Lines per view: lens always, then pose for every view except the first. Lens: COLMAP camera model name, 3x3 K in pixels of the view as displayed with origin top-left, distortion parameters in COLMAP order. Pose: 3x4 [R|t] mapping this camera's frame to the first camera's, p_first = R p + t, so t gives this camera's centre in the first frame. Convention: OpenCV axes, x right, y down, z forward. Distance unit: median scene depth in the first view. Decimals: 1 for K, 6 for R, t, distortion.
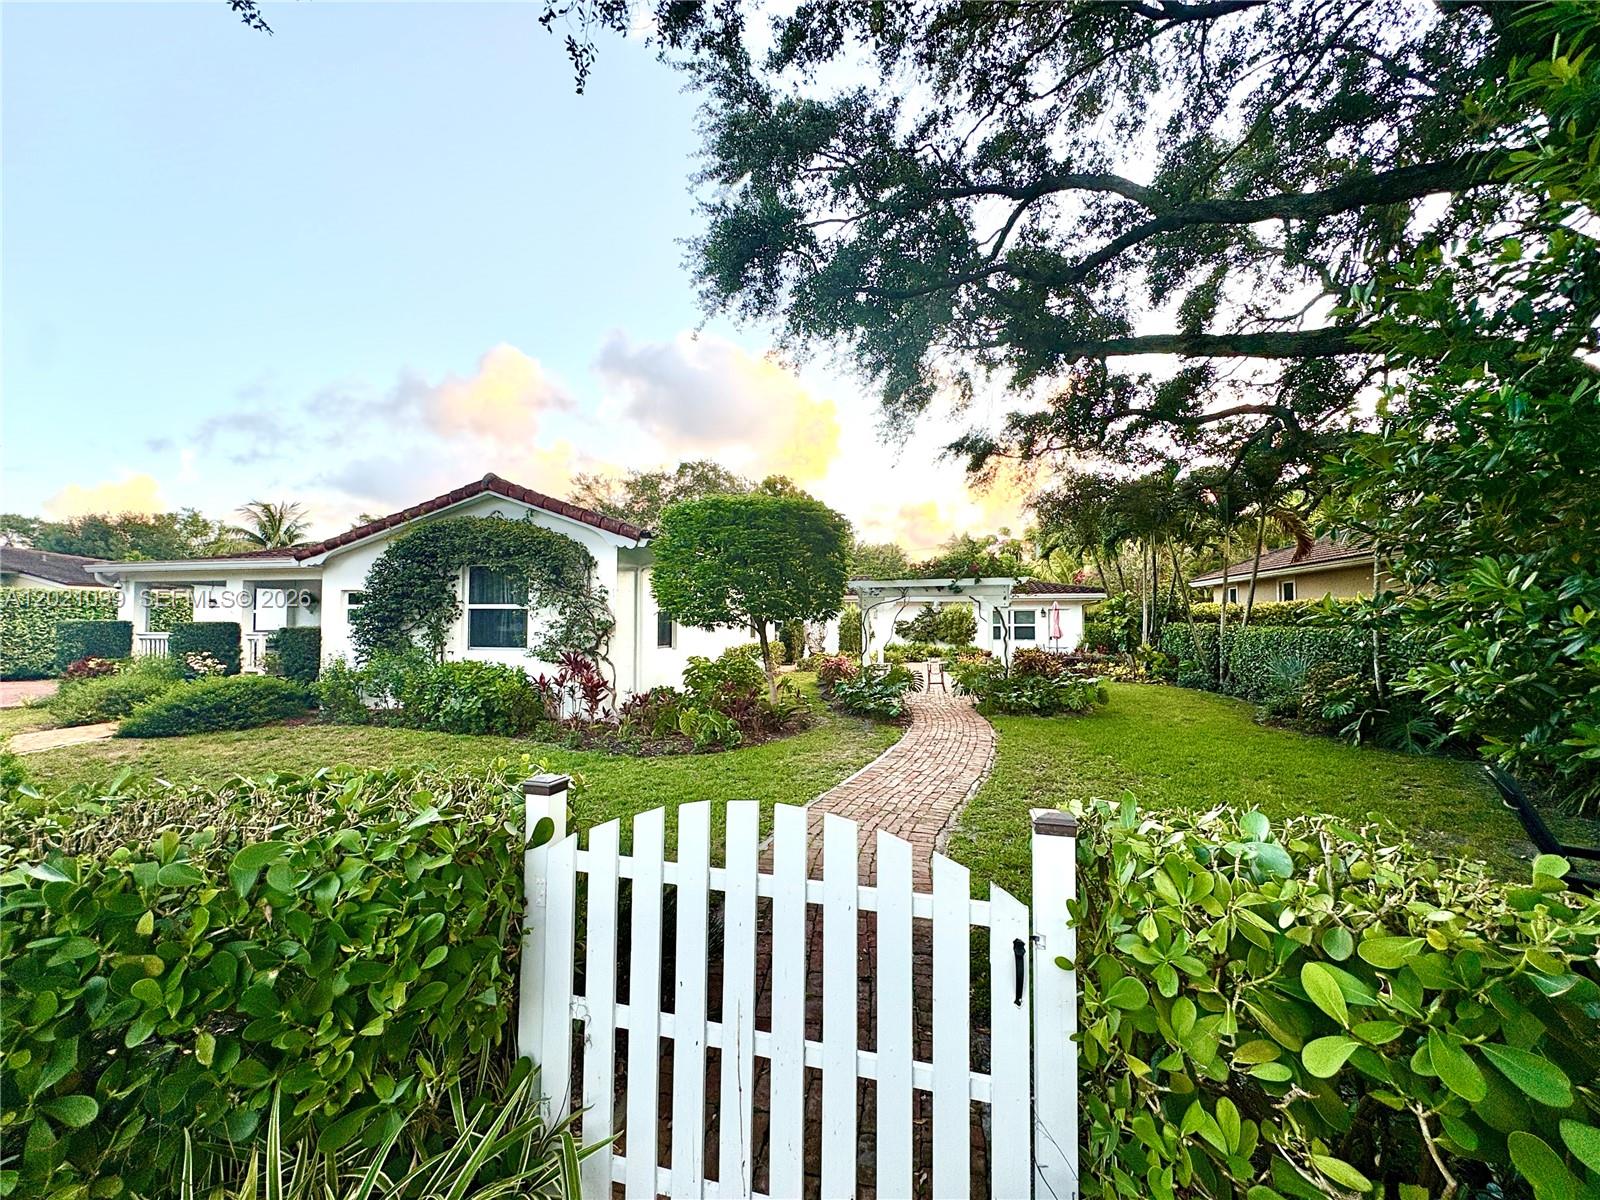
lens RADIAL K [[631.7, 0, 800.0], [0, 631.7, 600.0], [0, 0, 1]] dist [0.001031, 0.000142]
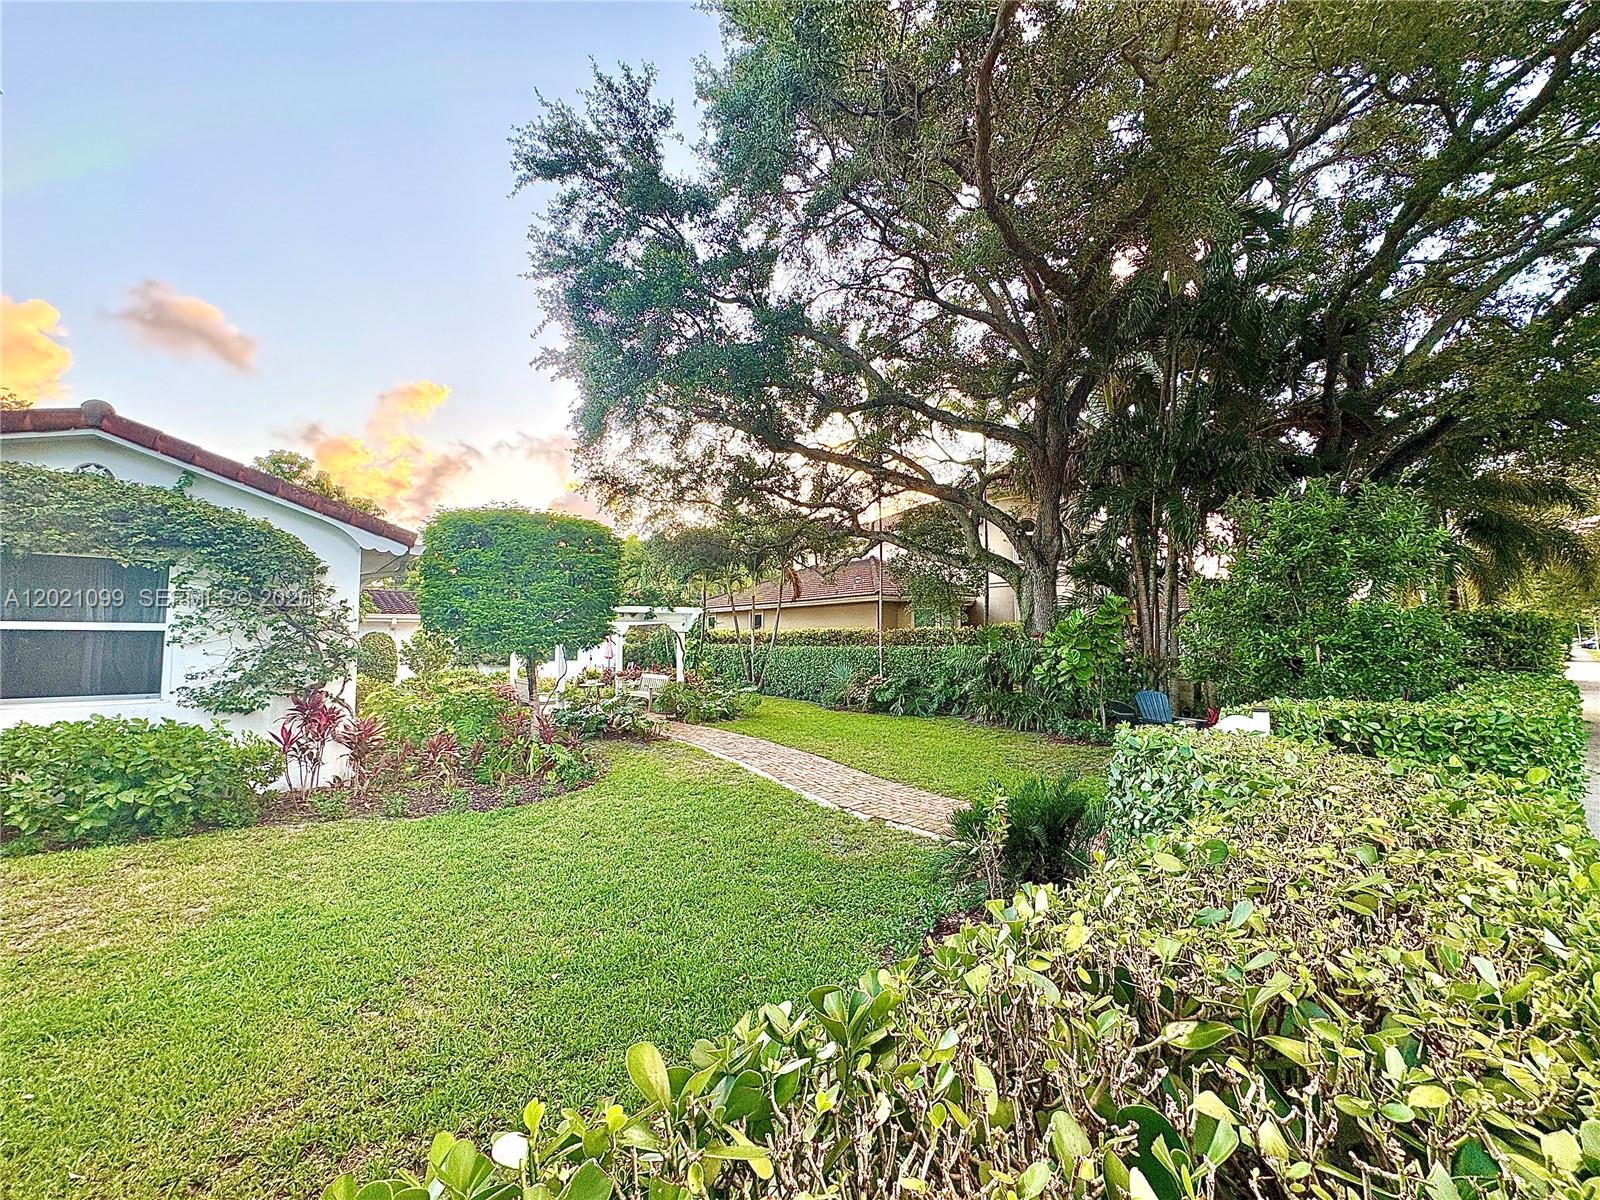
lens RADIAL K [[631.7, 0, 800.0], [0, 631.7, 600.0], [0, 0, 1]] dist [0.001031, 0.000142]
pose [[0.618668, 0.046603, 0.784269, -0.466360], [-0.018285, 0.998823, -0.044928, -0.000115], [-0.785440, 0.013455, 0.618792, 0.107626]]
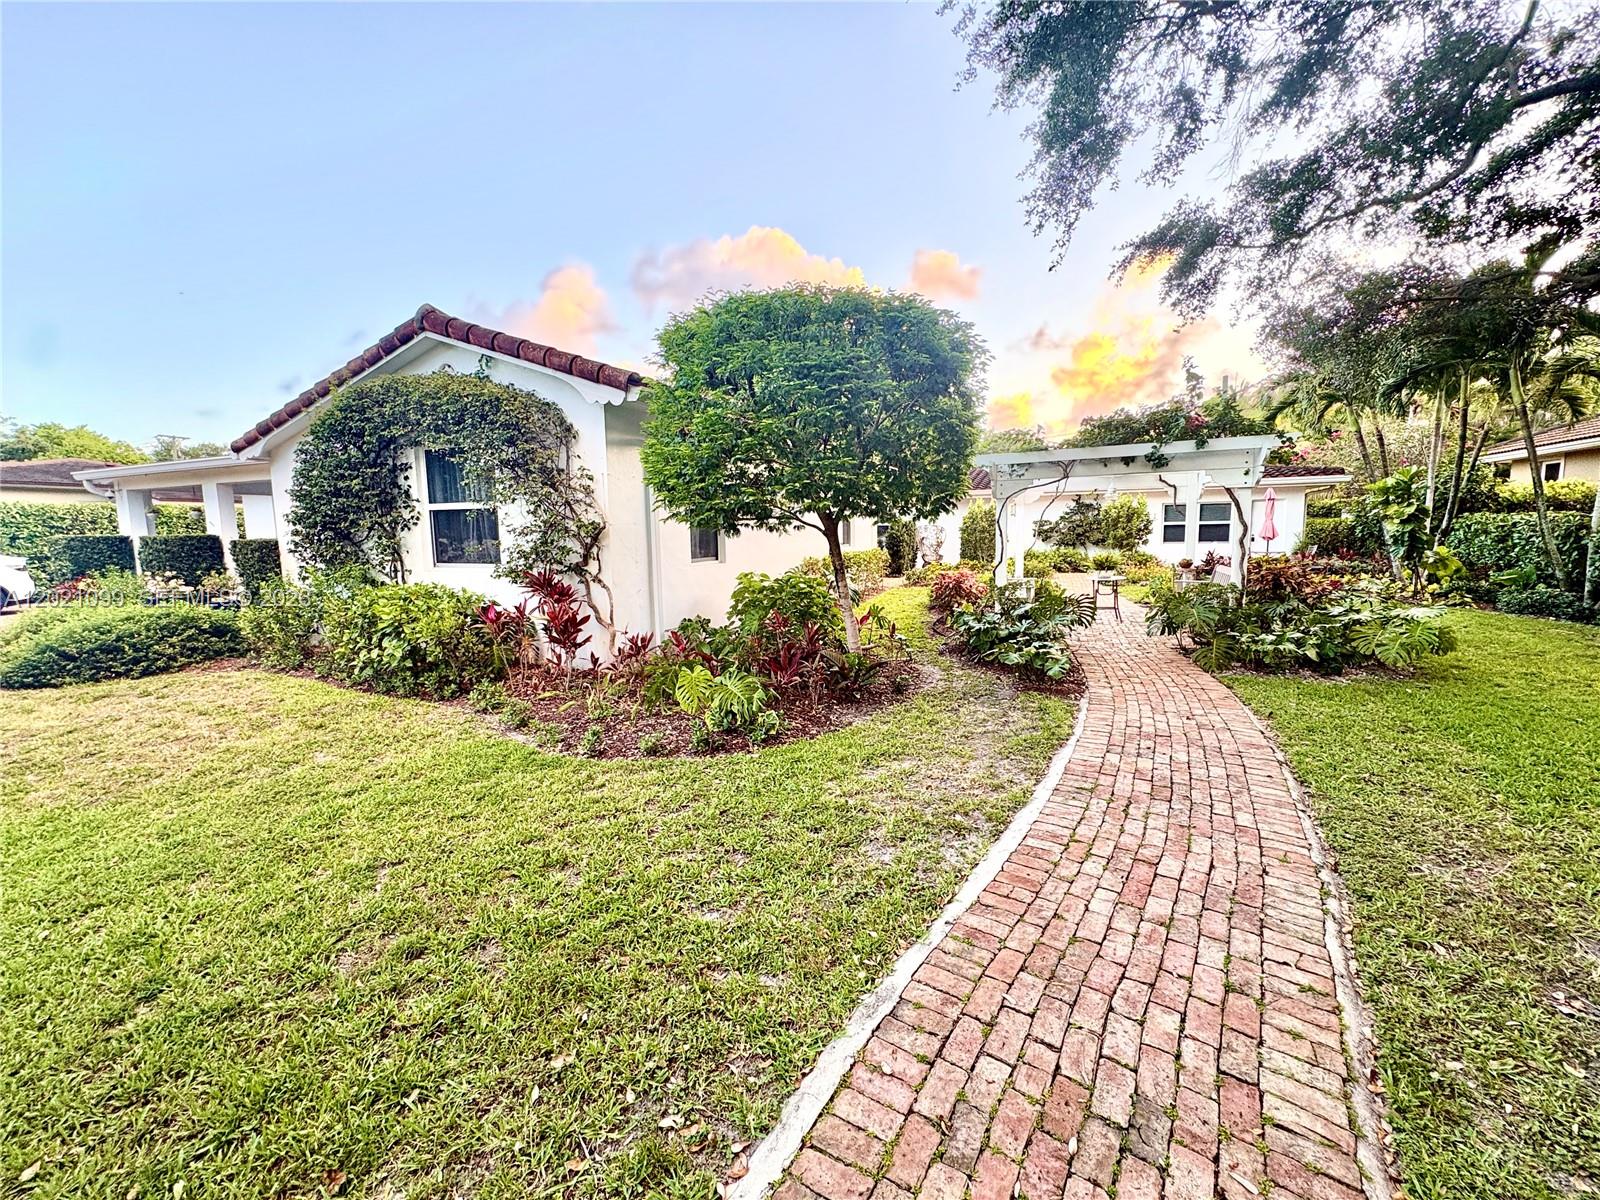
lens RADIAL K [[631.7, 0, 800.0], [0, 631.7, 600.0], [0, 0, 1]] dist [0.001031, 0.000142]
pose [[0.982264, 0.002577, -0.187488, 0.022304], [0.025108, 0.989092, 0.145140, 0.018956], [0.185817, -0.147274, 0.971485, 0.327363]]
